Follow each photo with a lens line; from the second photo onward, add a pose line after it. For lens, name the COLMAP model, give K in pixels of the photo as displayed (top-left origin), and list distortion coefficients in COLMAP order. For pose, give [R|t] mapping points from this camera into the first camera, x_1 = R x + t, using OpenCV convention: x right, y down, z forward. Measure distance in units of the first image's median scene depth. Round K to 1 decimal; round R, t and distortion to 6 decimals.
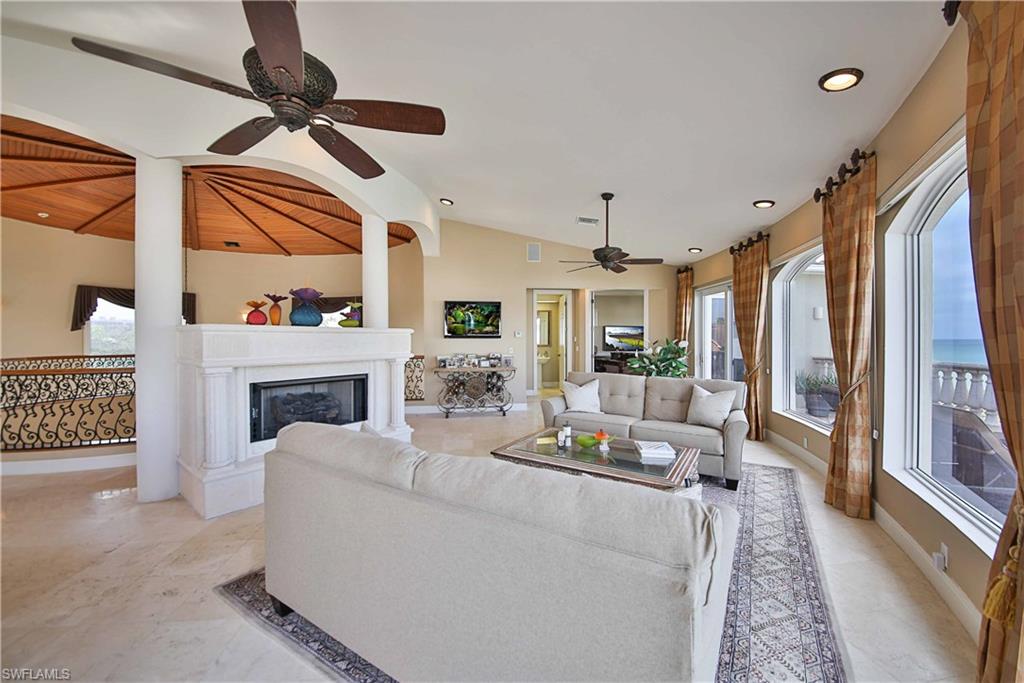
lens RADIAL K [[380.5, 0, 509.5], [0, 380.5, 341.3], [0, 0, 1]] dist [-0.016050, -0.003312]
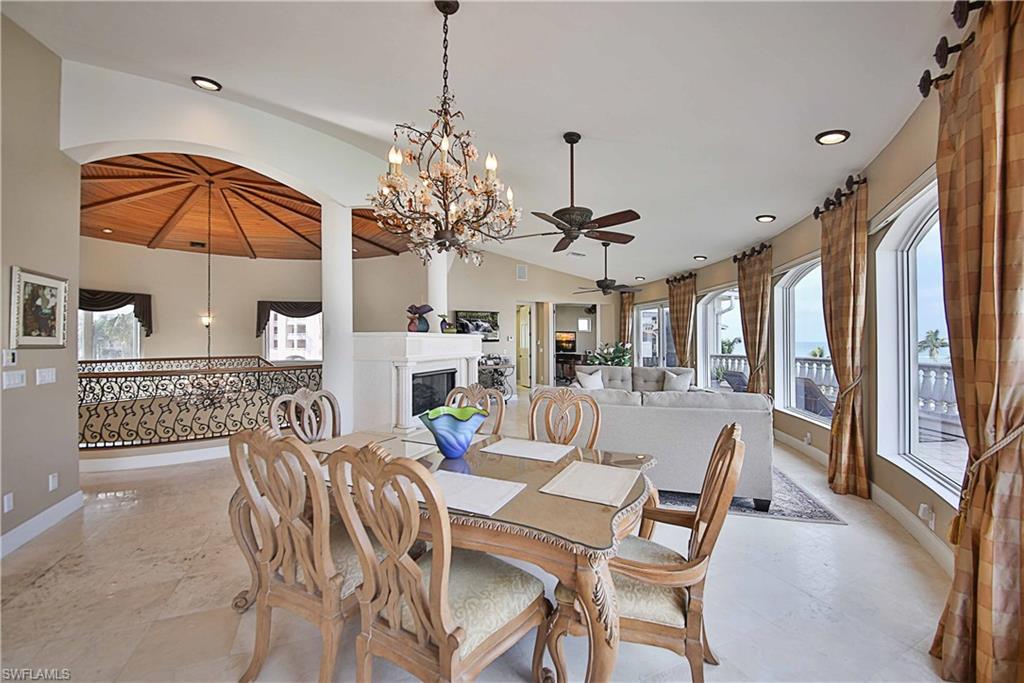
lens RADIAL K [[379.4, 0, 511.1], [0, 379.4, 343.4], [0, 0, 1]] dist [-0.006985, -0.000141]
pose [[0.963057, -0.003202, 0.269277, -0.439396], [0.004257, 0.999985, -0.003335, 0.001945], [-0.269262, 0.004359, 0.963057, -0.274874]]
